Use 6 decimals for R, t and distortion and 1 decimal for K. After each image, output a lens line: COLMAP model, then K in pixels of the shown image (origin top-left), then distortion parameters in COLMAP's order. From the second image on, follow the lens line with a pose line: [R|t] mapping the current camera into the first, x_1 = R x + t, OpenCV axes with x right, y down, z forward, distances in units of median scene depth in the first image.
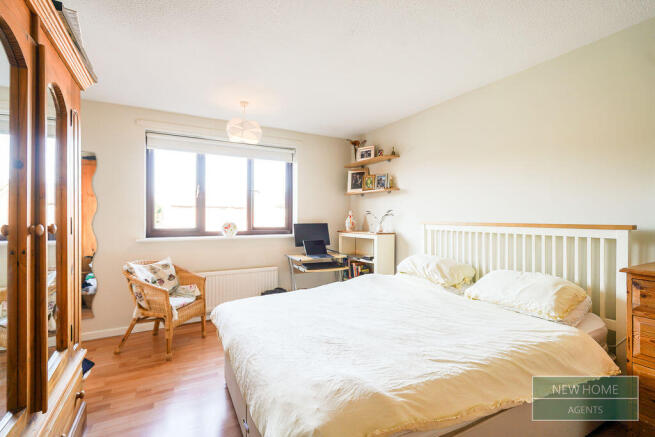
lens RADIAL K [[299.2, 0, 329.4], [0, 299.2, 217.2], [0, 0, 1]] dist [-0.002389, 0.000106]
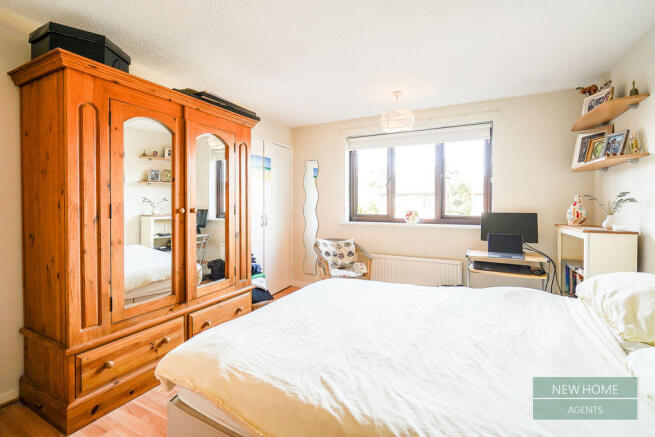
lens RADIAL K [[299.2, 0, 326.7], [0, 299.2, 206.7], [0, 0, 1]] dist [-0.002389, 0.000106]
pose [[0.547411, 0.003210, -0.836857, 0.403035], [0.001097, 0.999989, 0.004553, 0.000979], [0.836863, -0.003411, 0.547402, 0.219924]]
